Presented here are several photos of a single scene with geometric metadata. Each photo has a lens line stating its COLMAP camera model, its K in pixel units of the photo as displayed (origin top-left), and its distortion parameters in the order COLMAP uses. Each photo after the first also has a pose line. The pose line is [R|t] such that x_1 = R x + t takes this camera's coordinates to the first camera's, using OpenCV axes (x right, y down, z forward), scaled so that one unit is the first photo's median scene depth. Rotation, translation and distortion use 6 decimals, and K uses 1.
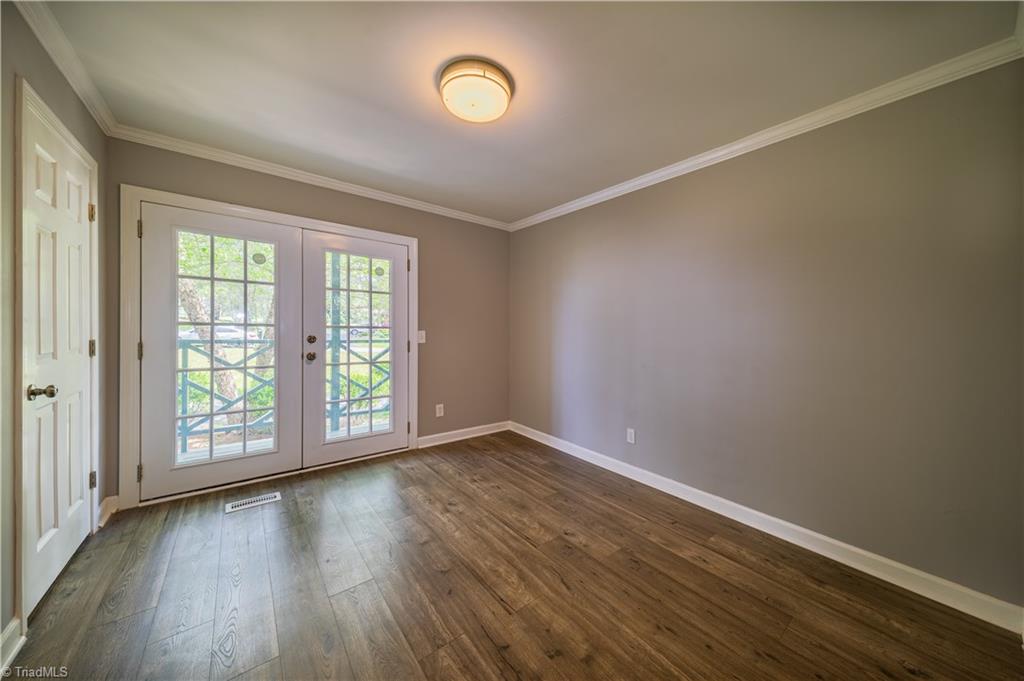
lens RADIAL K [[343.4, 0, 512.0], [0, 343.4, 340.5], [0, 0, 1]] dist [0.009057, -0.000023]
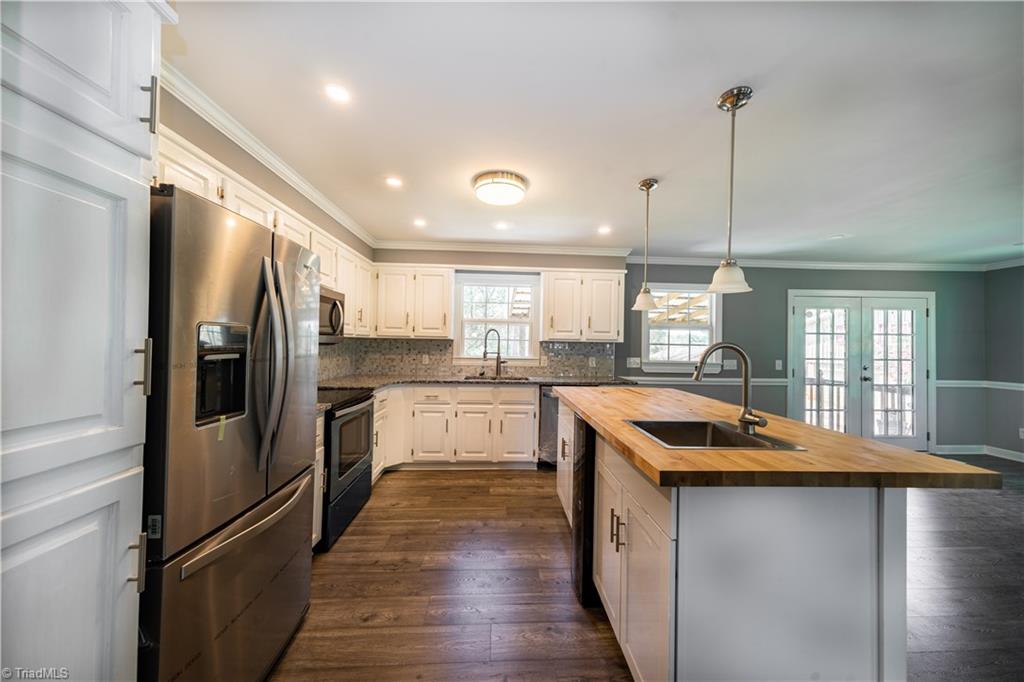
lens RADIAL K [[343.4, 0, 512.0], [0, 343.4, 341.0], [0, 0, 1]] dist [0.009057, -0.000023]
pose [[0.820160, 0.005788, -0.572105, -0.997414], [-0.015284, 0.999814, -0.011795, -0.081207], [0.571930, 0.018418, 0.820096, -1.199937]]
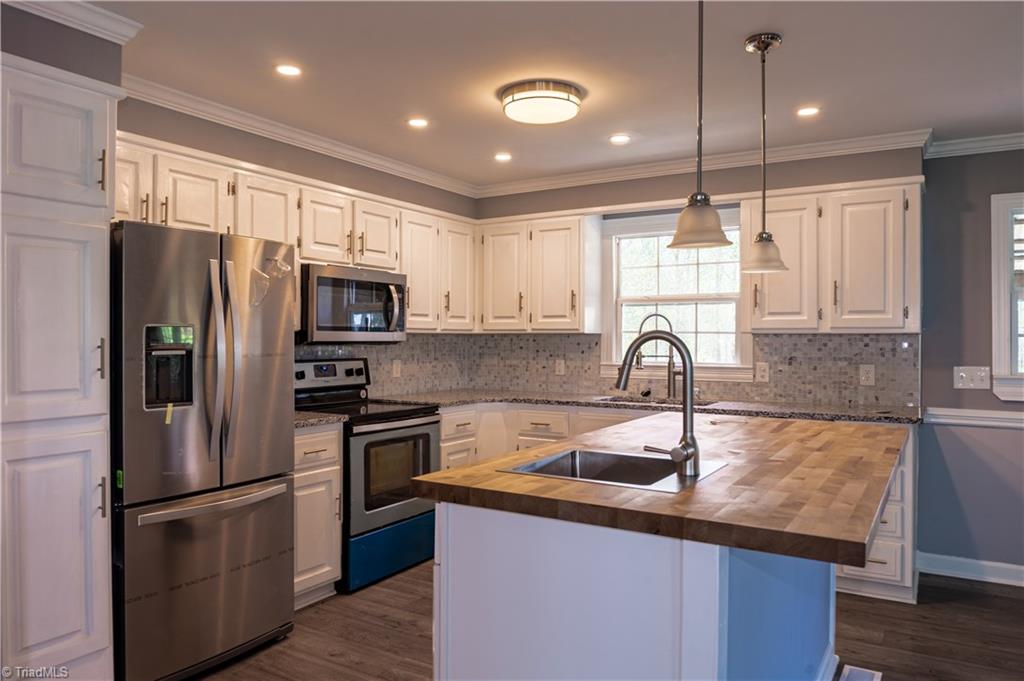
lens RADIAL K [[703.7, 0, 512.0], [0, 703.7, 340.5], [0, 0, 1]] dist [-0.037463, 0.003387]
pose [[0.351656, -0.001009, -0.936129, -0.471677], [-0.002959, 0.999993, -0.002190, -0.078833], [0.936124, 0.003540, 0.351651, -0.969741]]
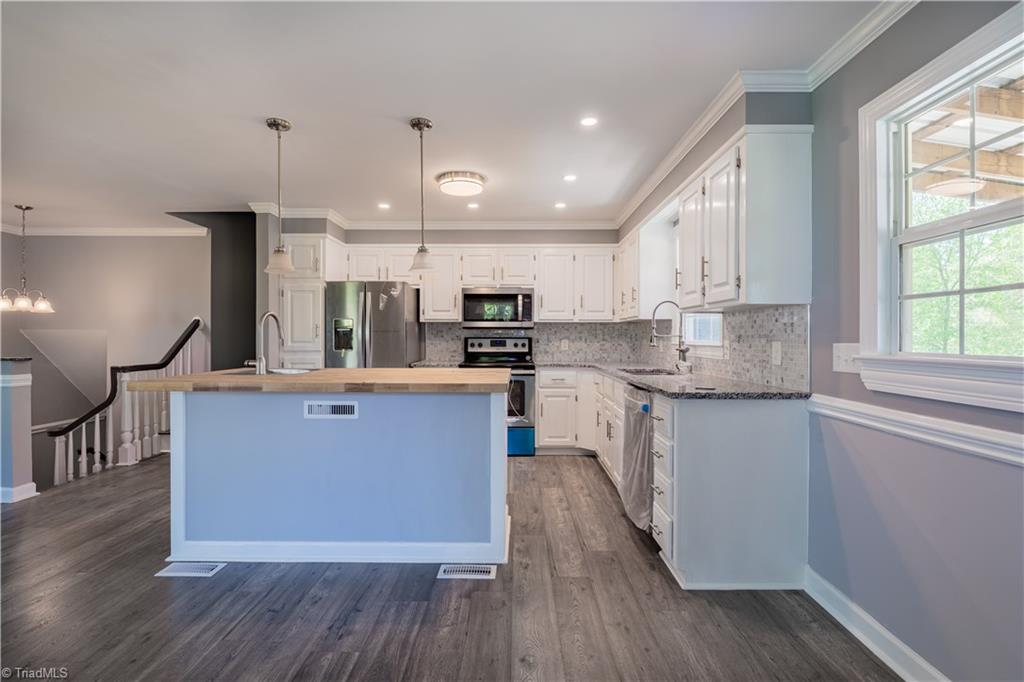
lens RADIAL K [[478.6, 0, 512.0], [0, 478.6, 341.0], [0, 0, 1]] dist [-0.000315, -0.000040]
pose [[-0.621230, 0.000696, -0.783628, -0.557128], [-0.006174, 0.999964, 0.005782, -0.037944], [0.783604, 0.008430, -0.621203, 0.397505]]
